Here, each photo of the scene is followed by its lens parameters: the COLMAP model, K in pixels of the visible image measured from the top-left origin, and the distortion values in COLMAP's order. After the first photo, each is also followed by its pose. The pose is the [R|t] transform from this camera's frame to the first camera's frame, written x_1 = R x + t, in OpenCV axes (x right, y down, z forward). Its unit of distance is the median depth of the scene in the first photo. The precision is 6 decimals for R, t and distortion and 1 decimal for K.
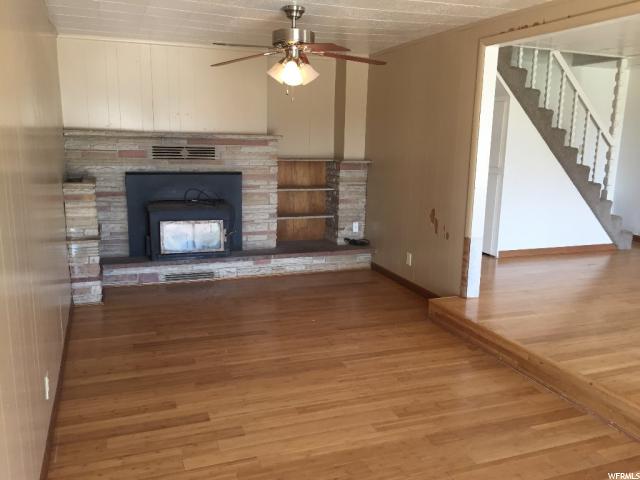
lens RADIAL K [[542.8, 0, 320.0], [0, 542.8, 240.0], [0, 0, 1]] dist [0.041592, 0.004243]
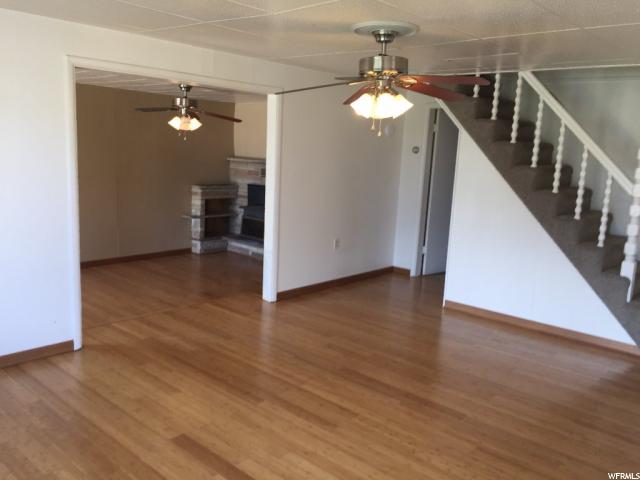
lens RADIAL K [[542.8, 0, 320.0], [0, 542.8, 240.0], [0, 0, 1]] dist [0.041592, 0.004243]
pose [[0.454664, 0.150013, -0.877939, 1.174621], [-0.196071, 0.978391, 0.065637, -0.109009], [0.868814, 0.142296, 0.474252, 0.445080]]
